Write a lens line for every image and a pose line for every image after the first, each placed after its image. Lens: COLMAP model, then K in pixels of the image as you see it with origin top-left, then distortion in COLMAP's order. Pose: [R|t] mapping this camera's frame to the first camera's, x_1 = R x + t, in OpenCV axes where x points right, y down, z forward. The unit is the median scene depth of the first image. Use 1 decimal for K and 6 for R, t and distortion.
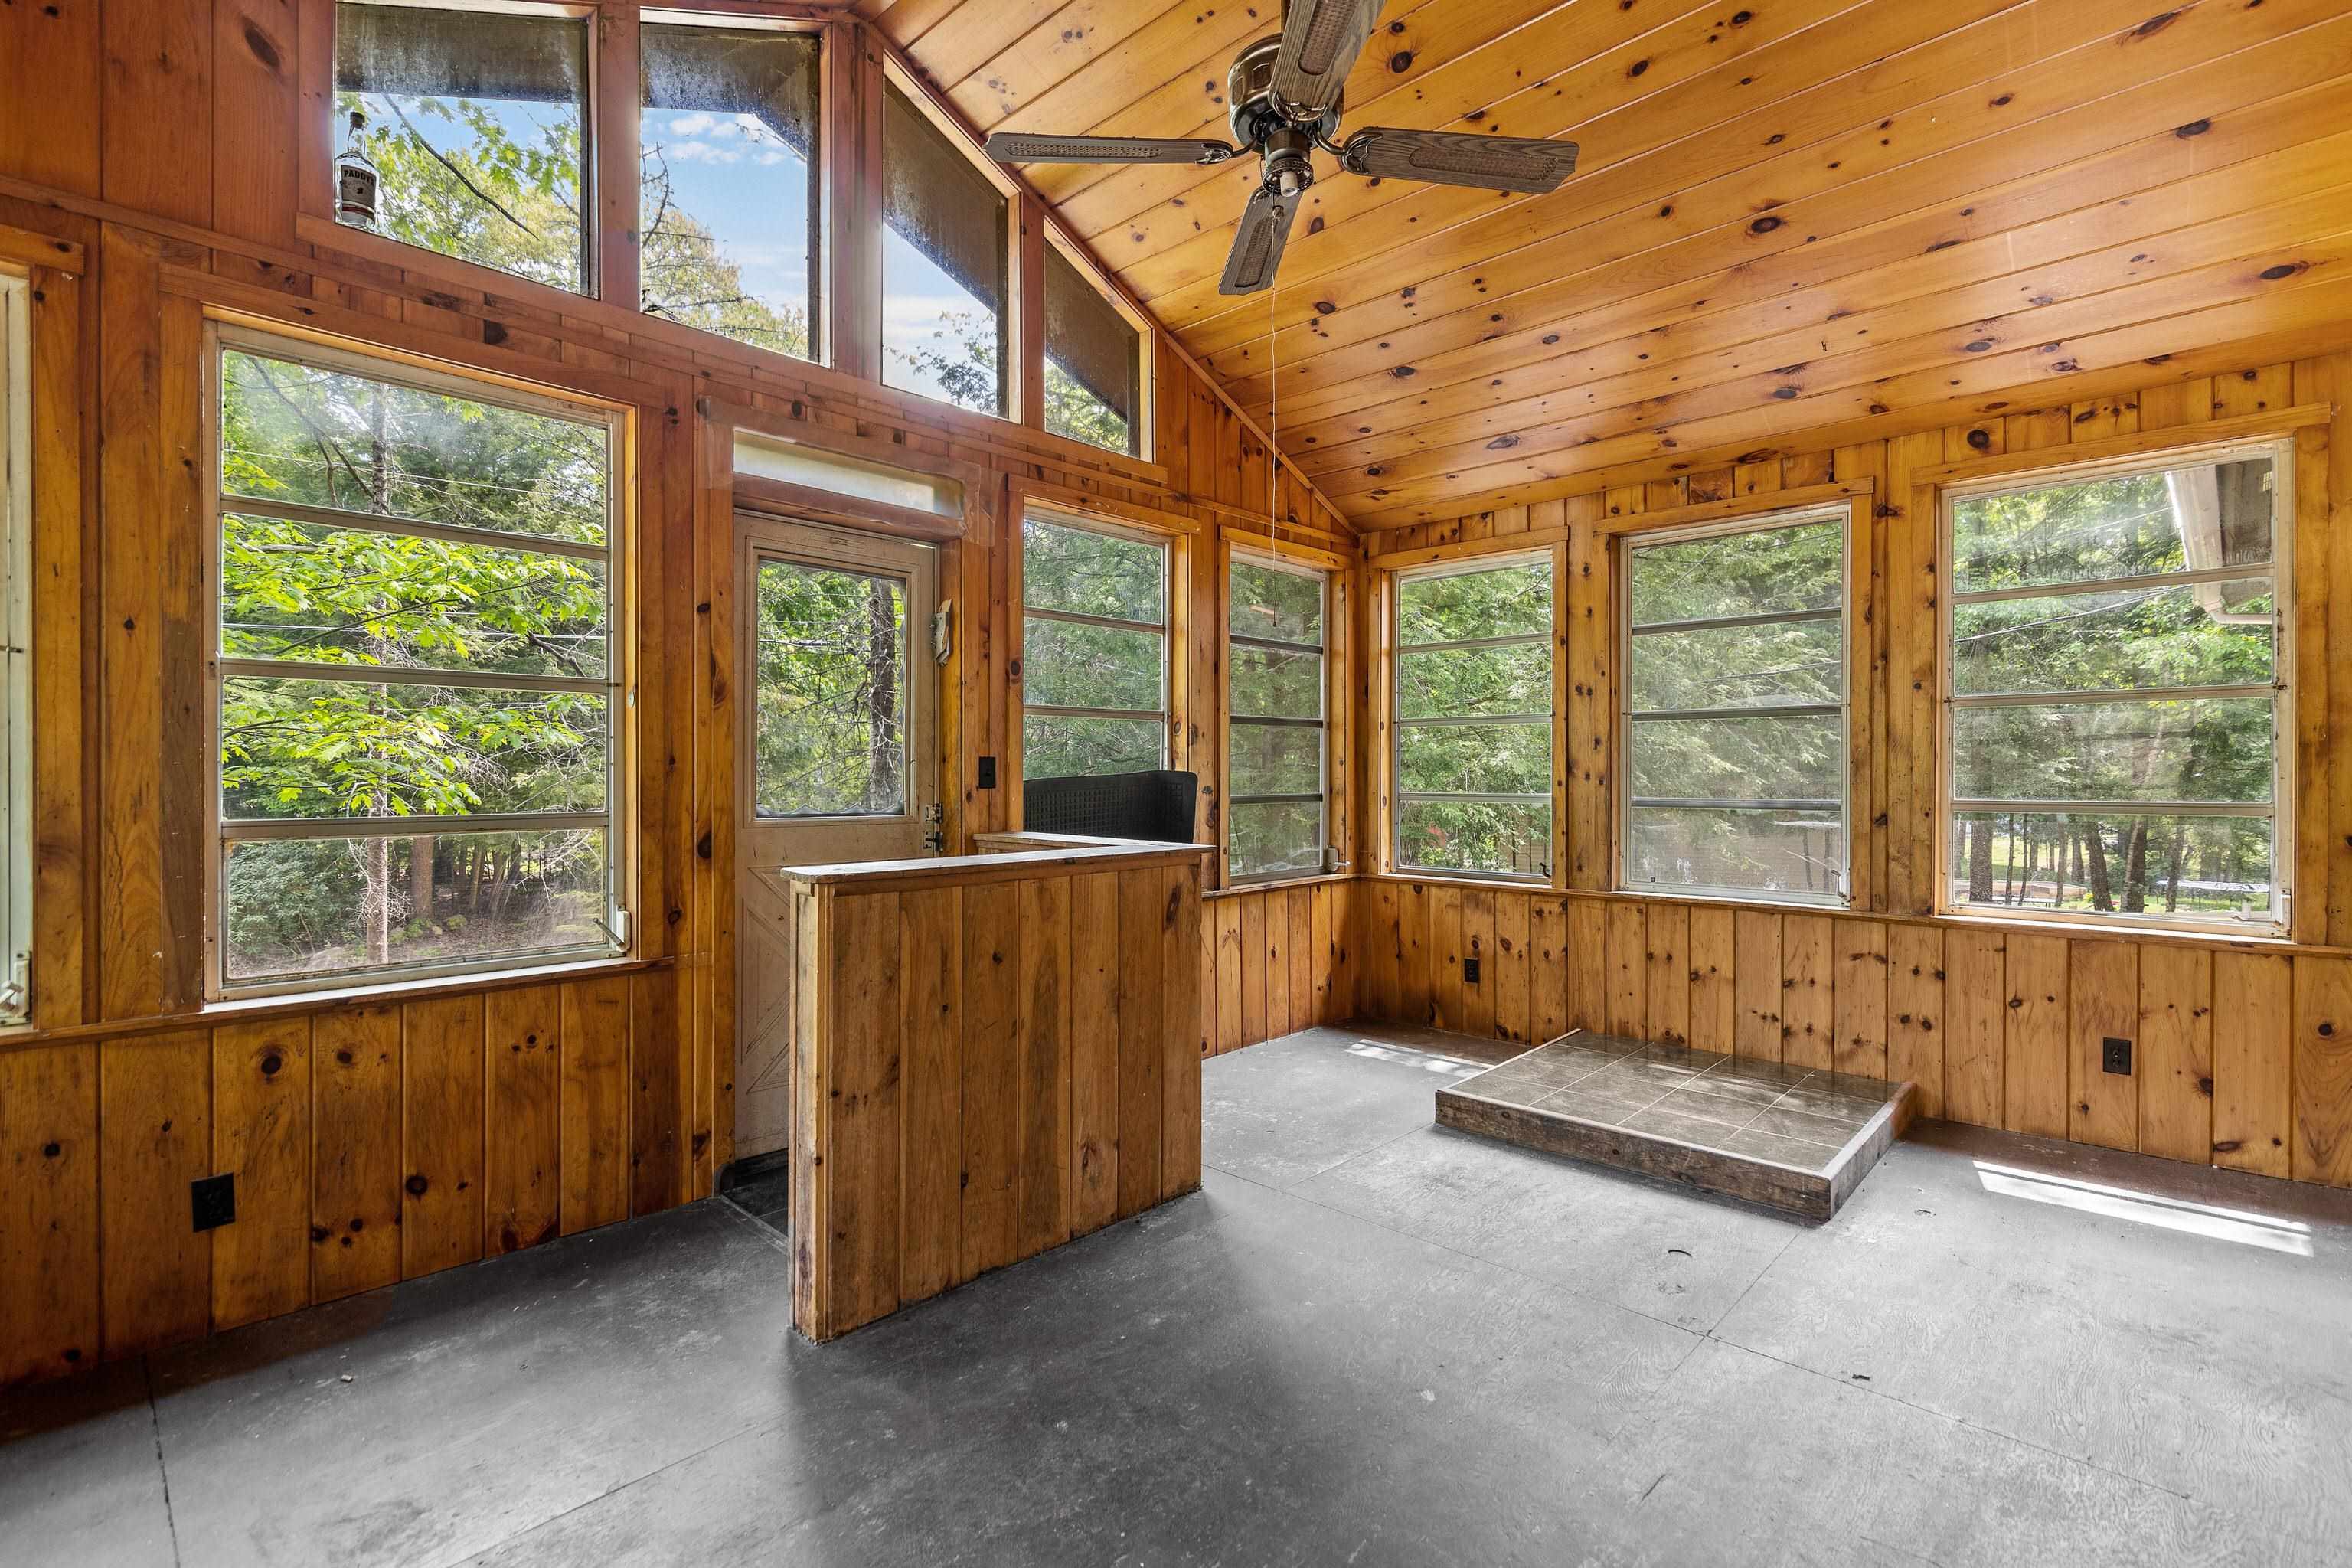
lens RADIAL K [[1075.1, 0, 1172.1], [0, 1075.1, 776.7], [0, 0, 1]] dist [-0.002376, 0.000605]
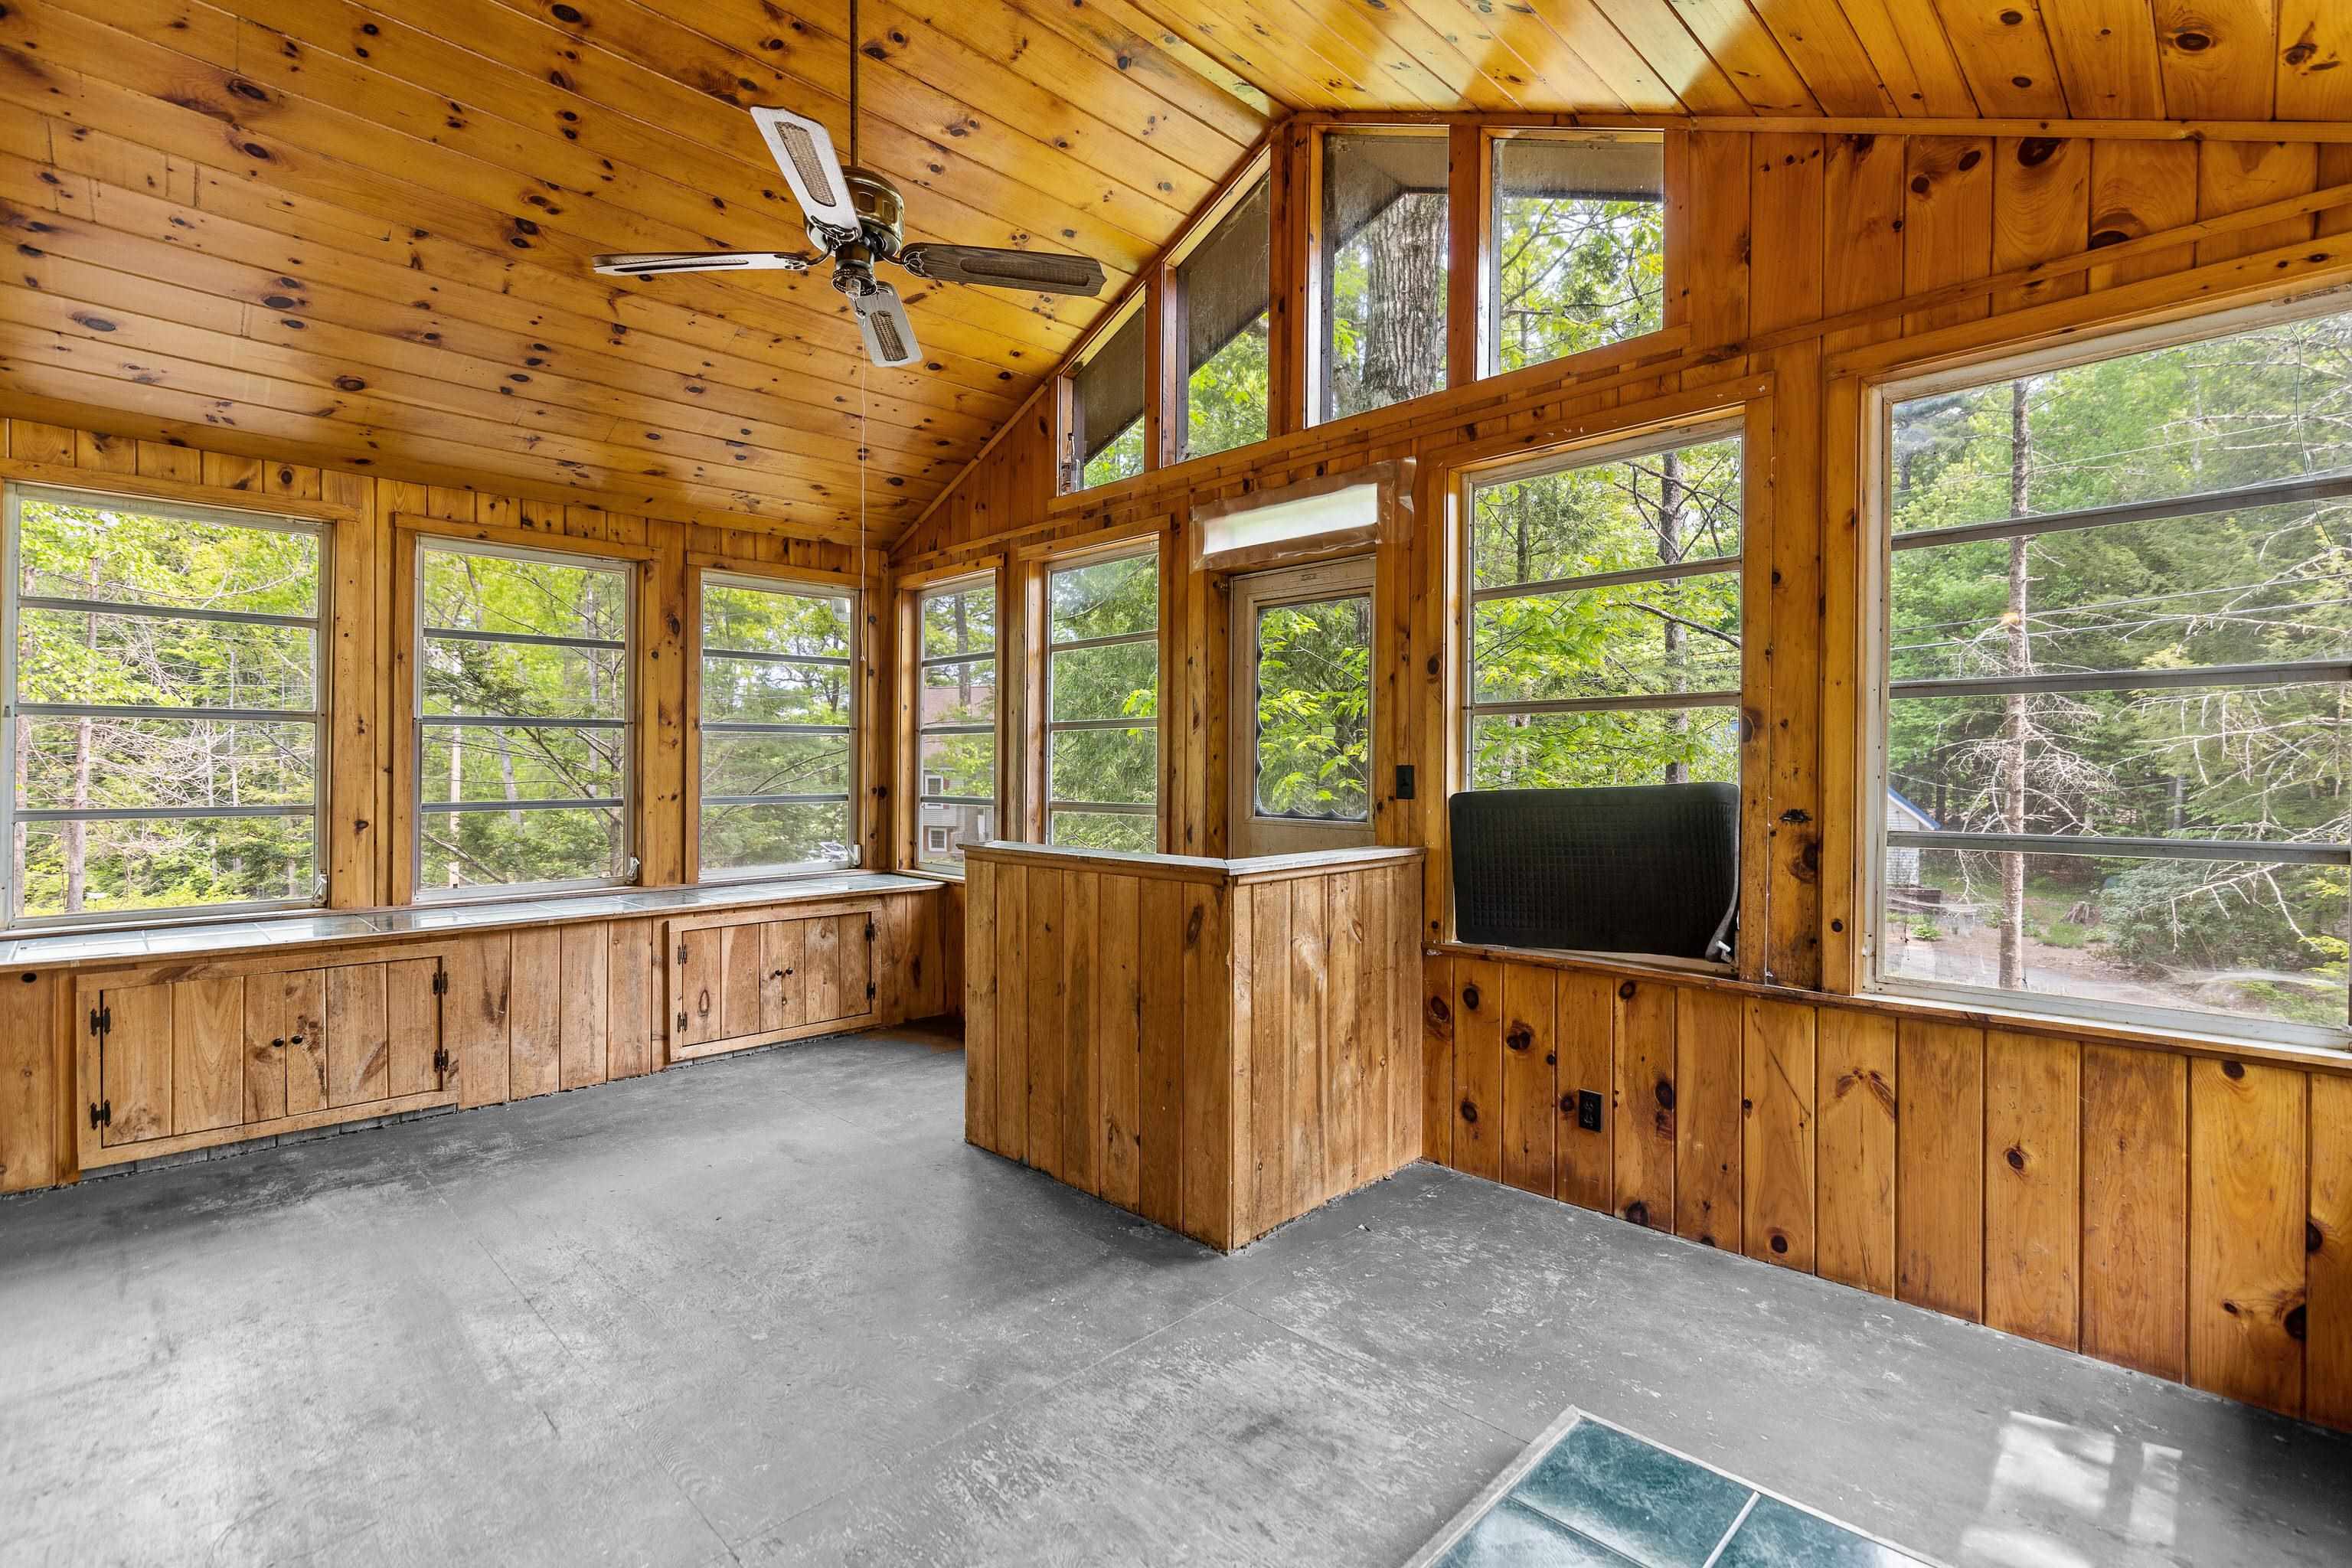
lens RADIAL K [[1075.1, 0, 1168.4], [0, 1075.1, 773.0], [0, 0, 1]] dist [-0.002376, 0.000605]
pose [[-0.017401, 0.001475, -0.999847, 0.760820], [-0.007929, 0.999967, 0.001613, -0.011372], [0.999817, 0.007956, -0.017389, 0.805475]]
